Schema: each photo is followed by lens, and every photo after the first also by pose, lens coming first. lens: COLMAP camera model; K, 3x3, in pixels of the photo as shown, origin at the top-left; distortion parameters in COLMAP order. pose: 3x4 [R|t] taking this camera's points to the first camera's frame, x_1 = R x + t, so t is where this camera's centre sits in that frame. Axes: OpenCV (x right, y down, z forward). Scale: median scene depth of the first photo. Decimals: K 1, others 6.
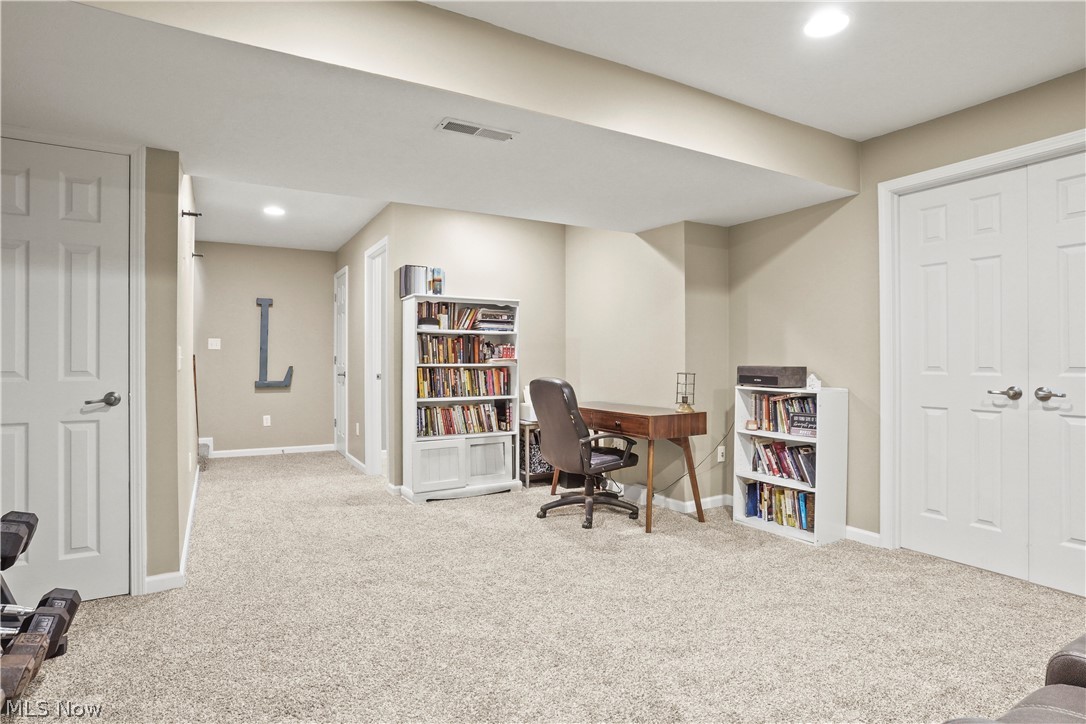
lens RADIAL K [[585.7, 0, 547.1], [0, 585.7, 360.2], [0, 0, 1]] dist [-0.067876, 0.033584]
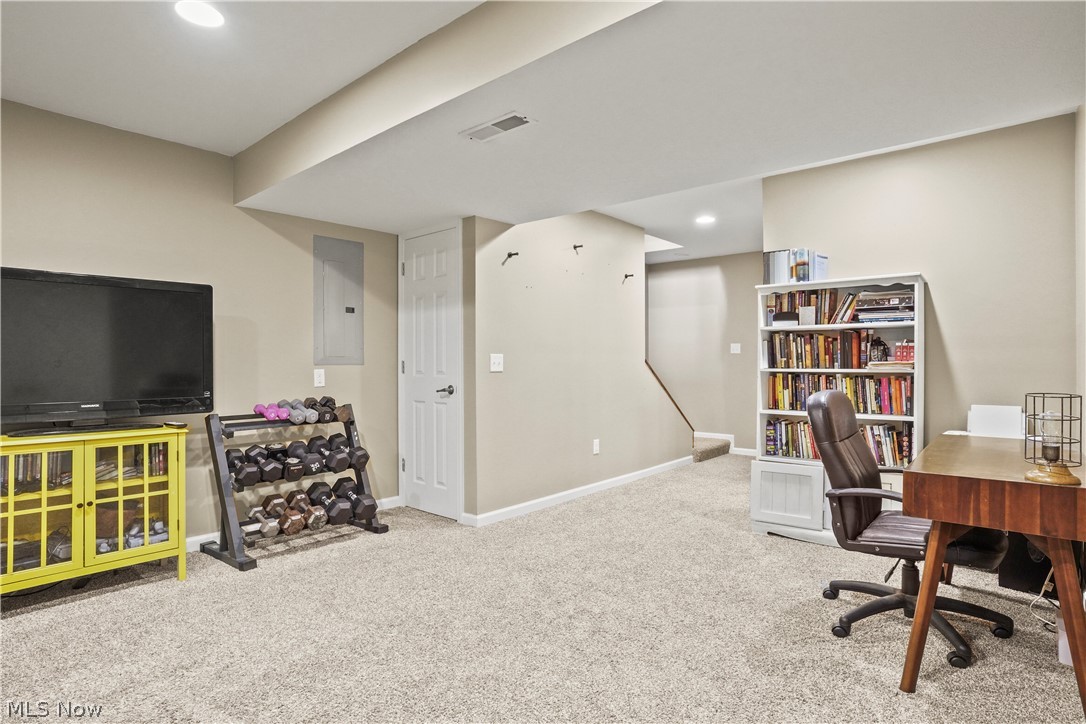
lens RADIAL K [[585.7, 0, 544.4], [0, 585.7, 362.6], [0, 0, 1]] dist [-0.067876, 0.033584]
pose [[0.314812, -0.000508, -0.949154, 0.447492], [0.002526, 0.999997, 0.000302, -0.003130], [0.949151, -0.002492, 0.314812, 0.413692]]
